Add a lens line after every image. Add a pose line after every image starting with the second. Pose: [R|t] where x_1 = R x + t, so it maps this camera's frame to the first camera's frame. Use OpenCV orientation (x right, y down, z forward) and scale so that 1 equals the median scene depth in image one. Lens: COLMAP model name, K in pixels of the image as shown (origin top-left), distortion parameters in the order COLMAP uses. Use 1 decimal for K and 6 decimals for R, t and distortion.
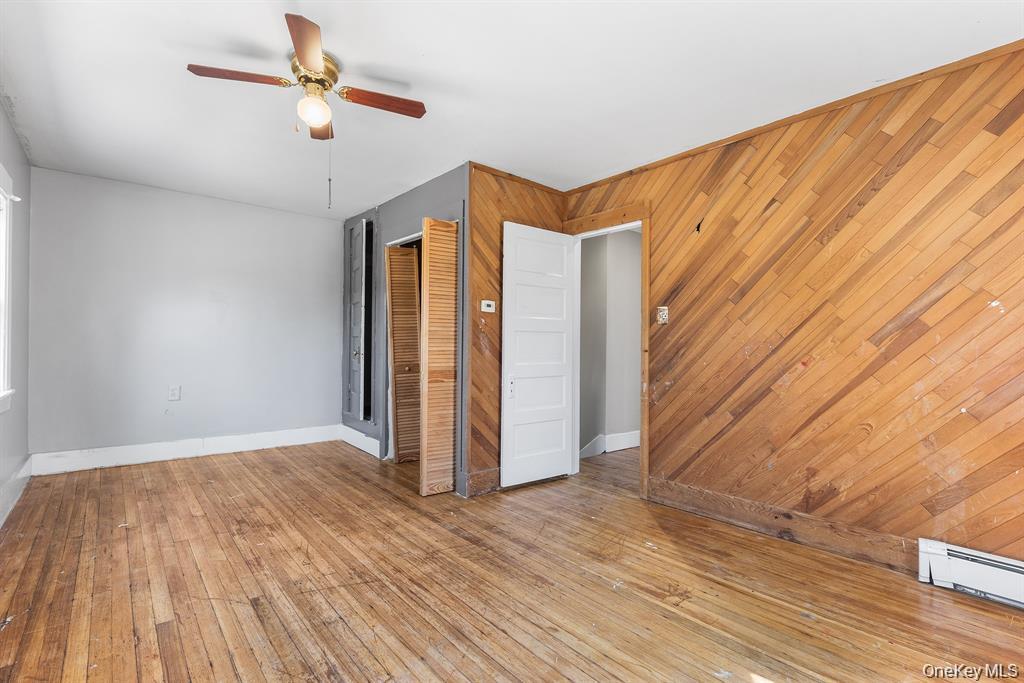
lens RADIAL K [[470.2, 0, 508.9], [0, 470.2, 342.8], [0, 0, 1]] dist [-0.001686, 0.000298]
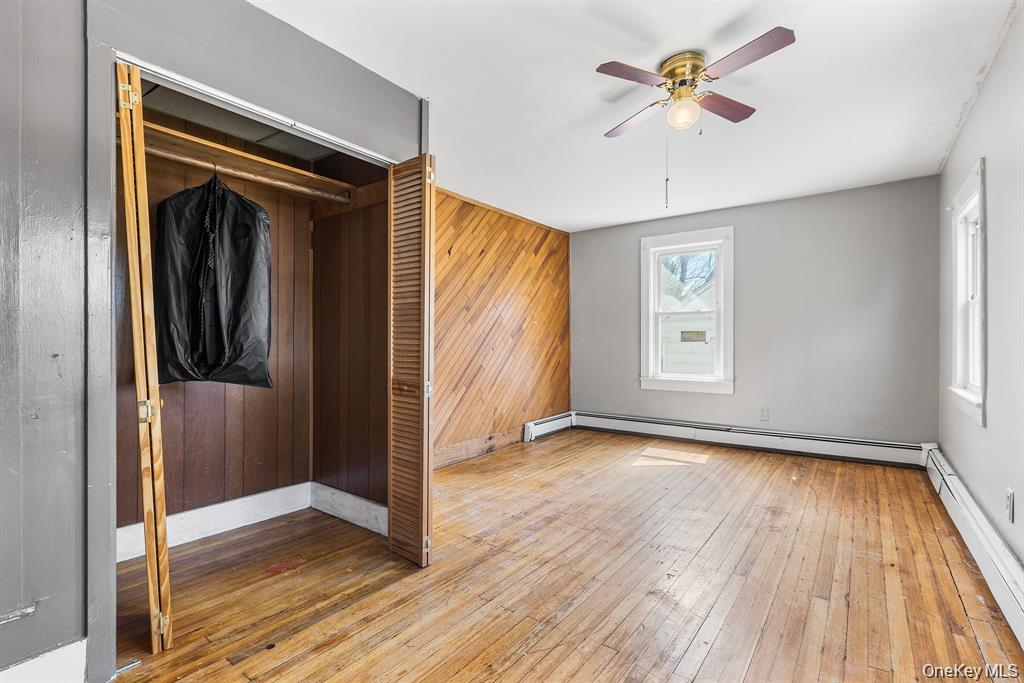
lens RADIAL K [[470.2, 0, 509.1], [0, 470.2, 340.1], [0, 0, 1]] dist [-0.001686, 0.000298]
pose [[-0.218886, -0.010561, 0.975693, -1.112736], [-0.007092, 0.999932, 0.009233, -0.007773], [-0.975725, -0.004899, -0.218946, 1.328999]]
